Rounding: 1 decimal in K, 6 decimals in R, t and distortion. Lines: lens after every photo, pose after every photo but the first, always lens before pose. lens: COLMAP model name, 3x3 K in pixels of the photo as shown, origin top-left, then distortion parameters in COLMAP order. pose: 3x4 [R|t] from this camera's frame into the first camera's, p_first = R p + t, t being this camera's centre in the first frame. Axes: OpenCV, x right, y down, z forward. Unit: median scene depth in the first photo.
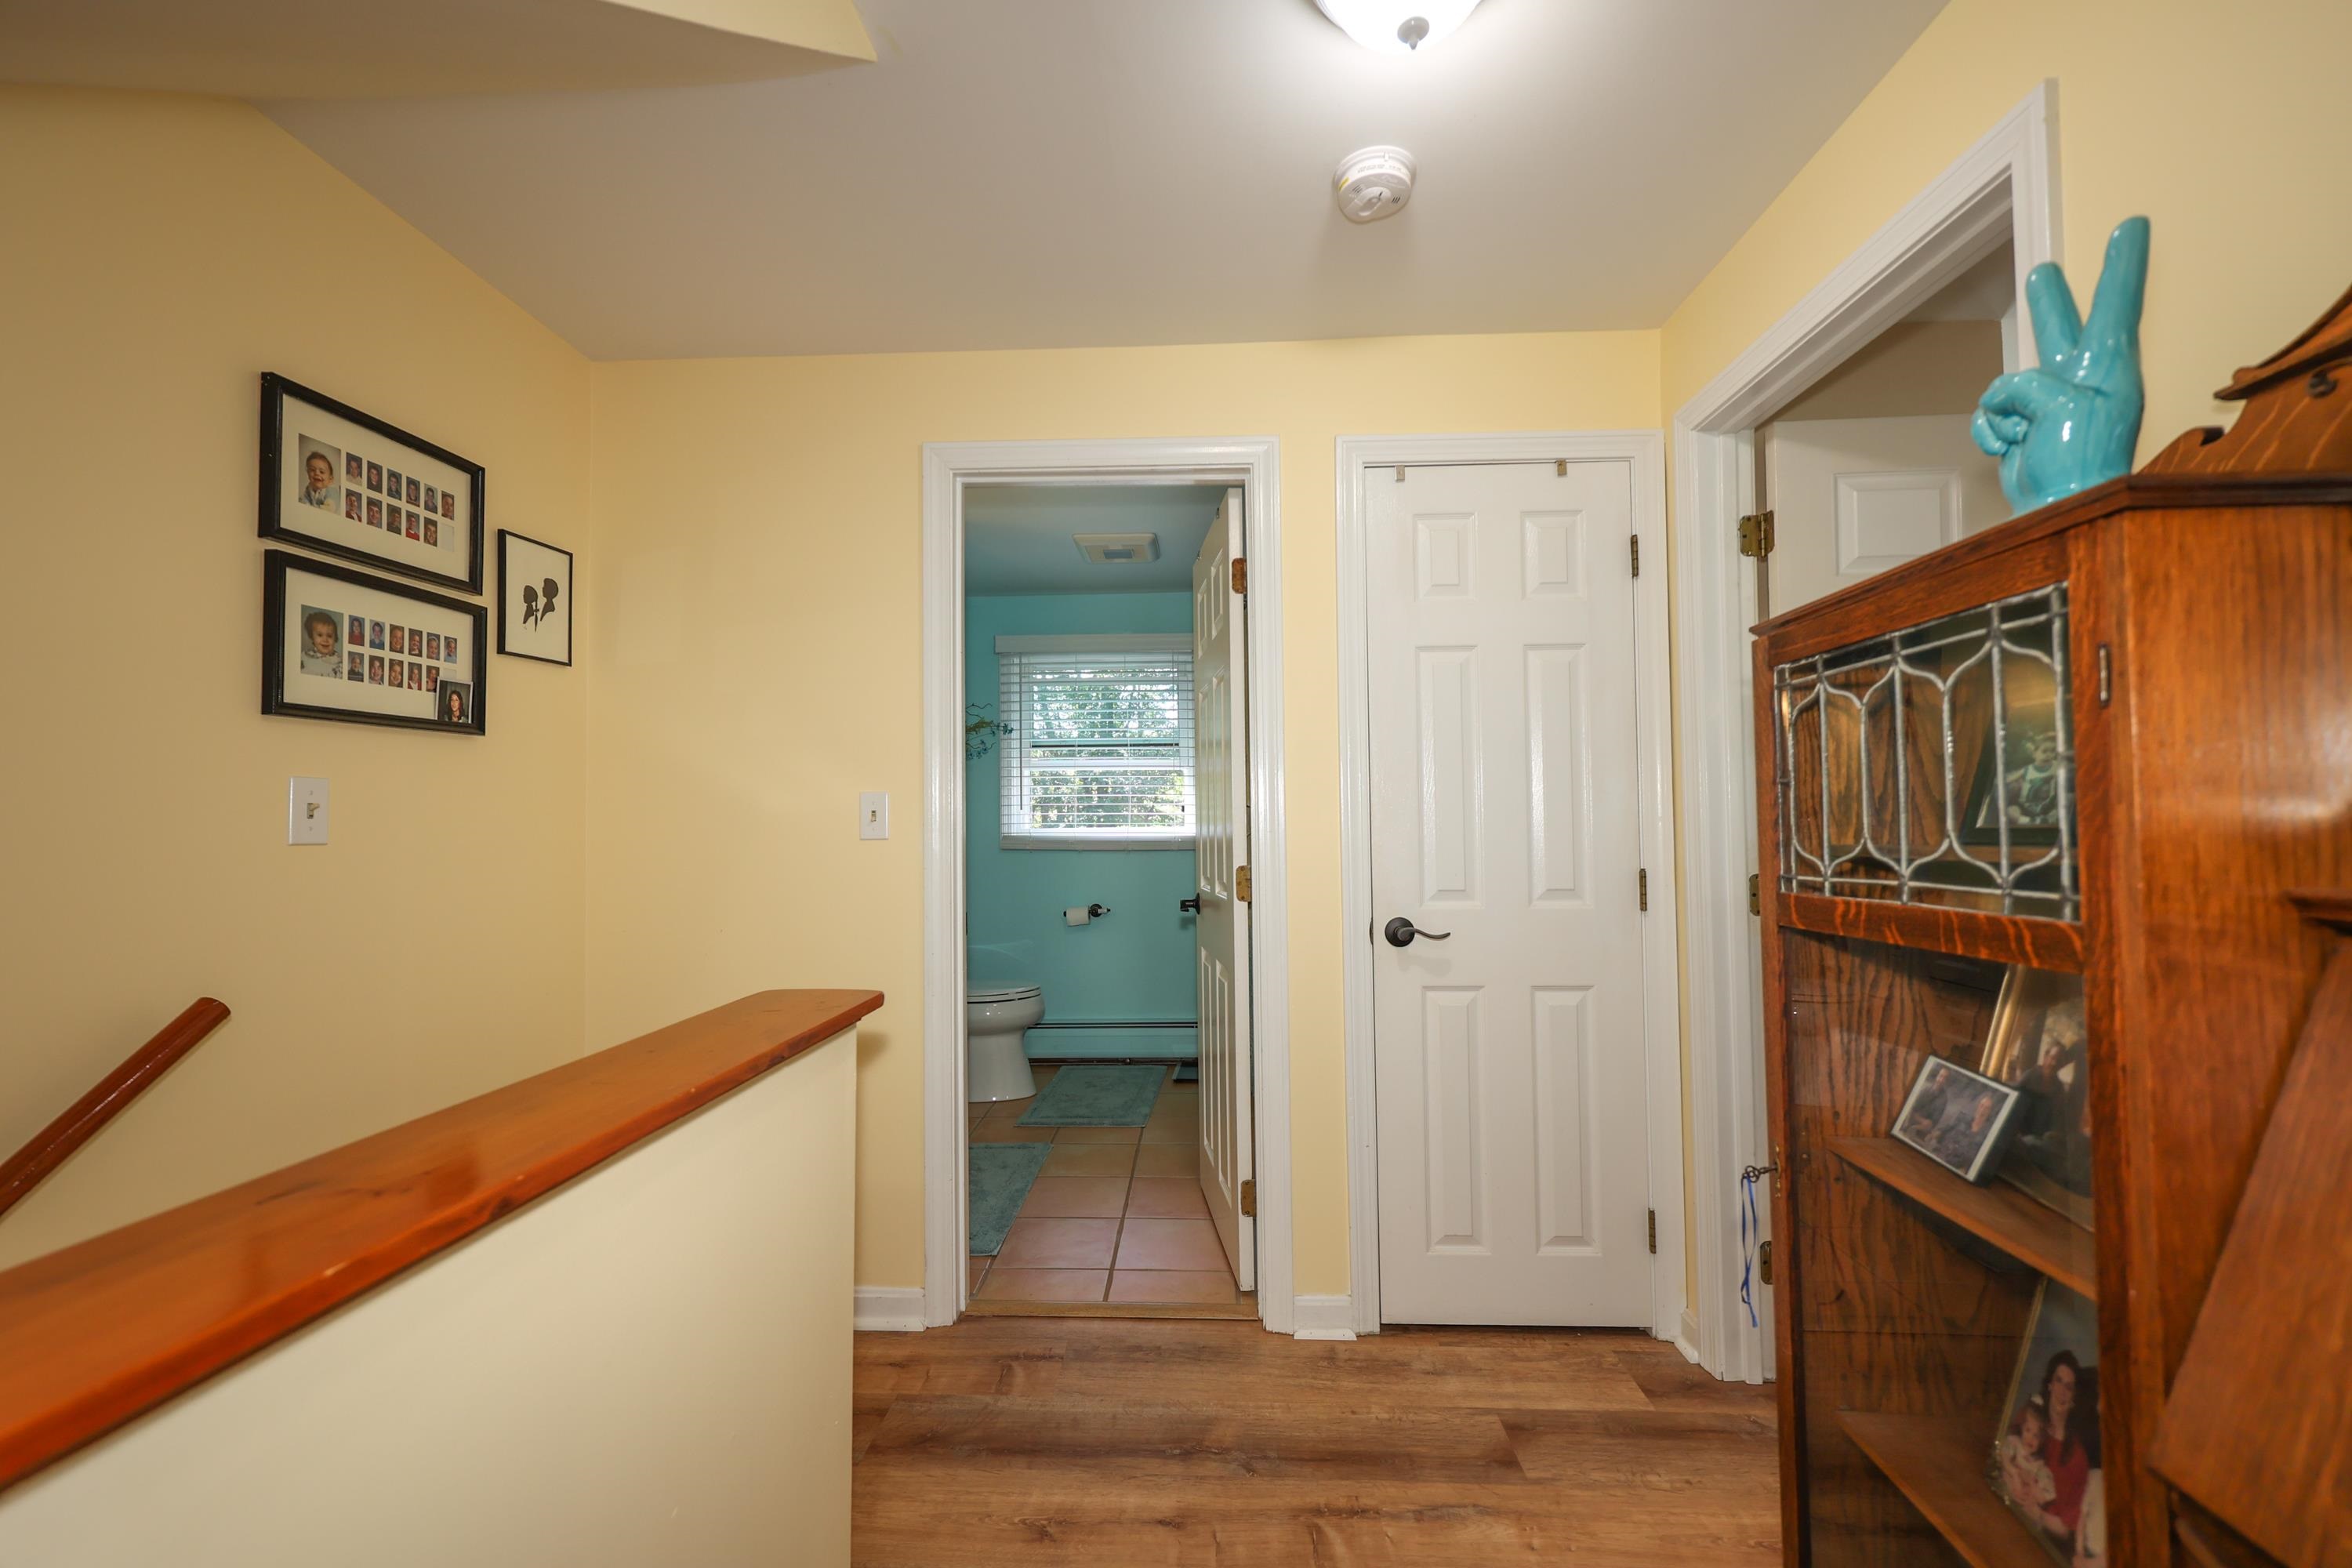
lens RADIAL K [[942.1, 0, 1176.6], [0, 942.1, 788.6], [0, 0, 1]] dist [0.000397, -0.000470]
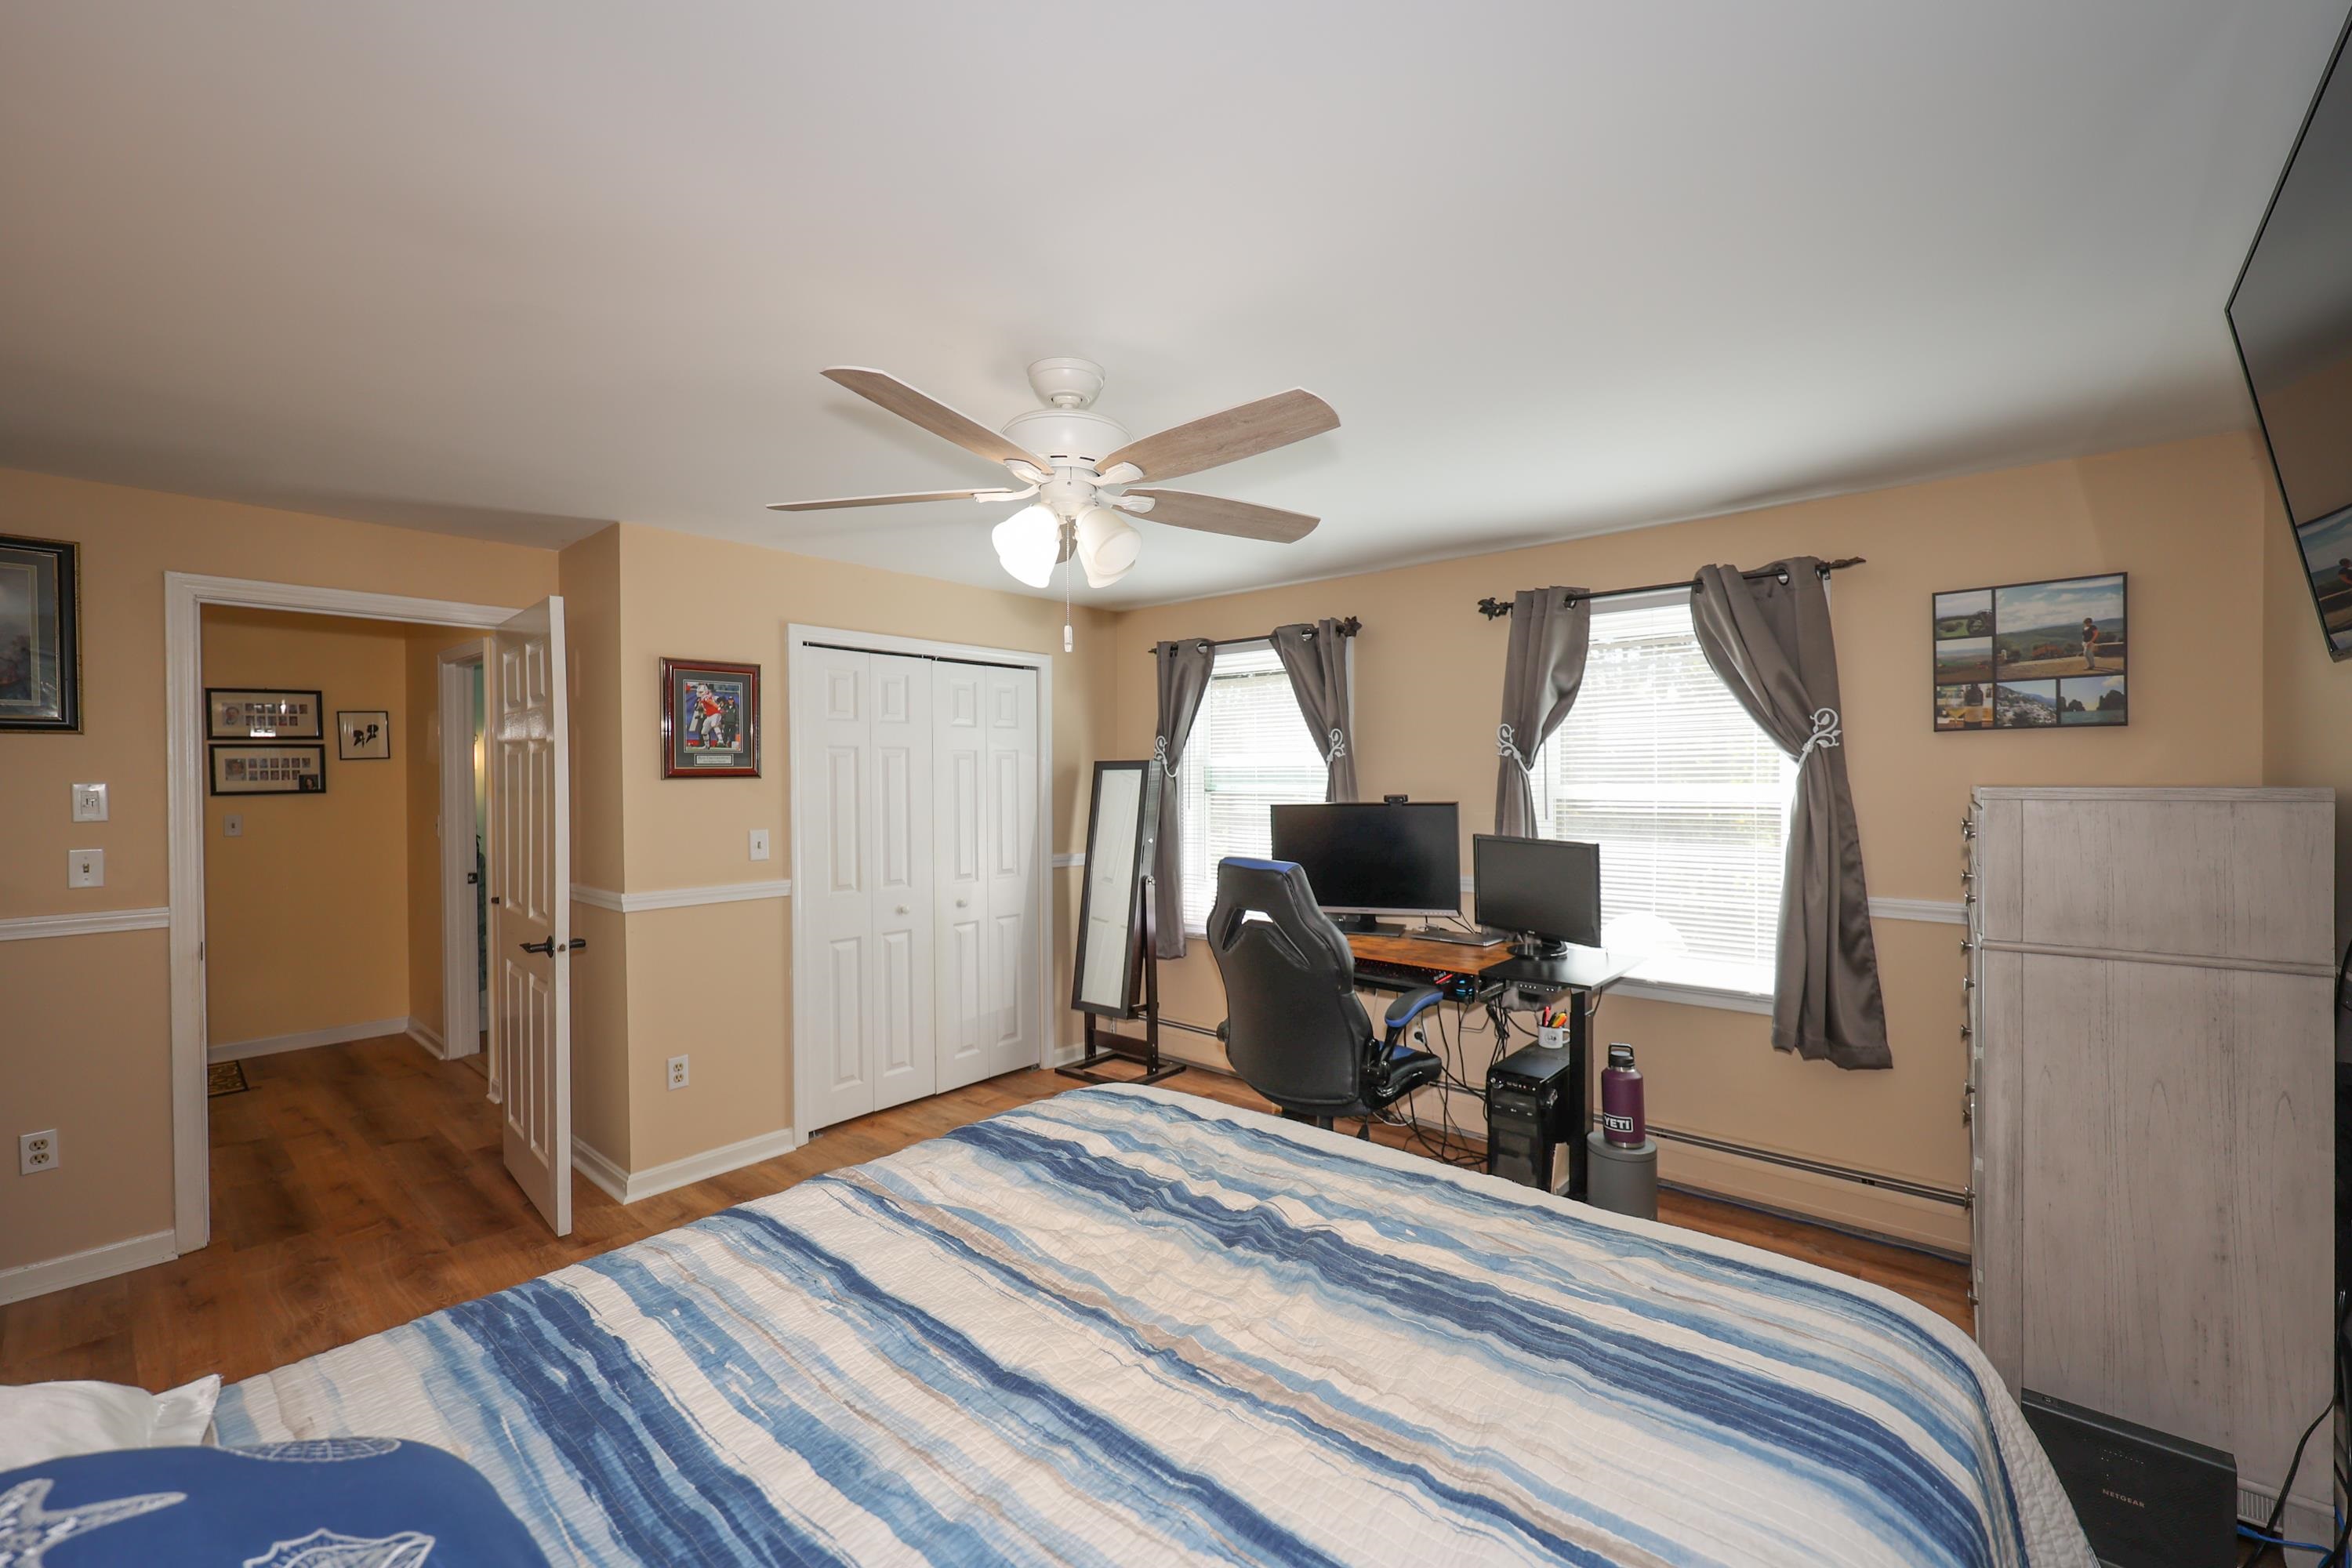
lens RADIAL K [[942.1, 0, 1170.3], [0, 942.1, 783.2], [0, 0, 1]] dist [0.000397, -0.000470]
pose [[0.782443, 0.003401, -0.622713, 2.882204], [0.023389, 0.999119, 0.034845, -0.127286], [0.622283, -0.041828, 0.781674, 0.435697]]
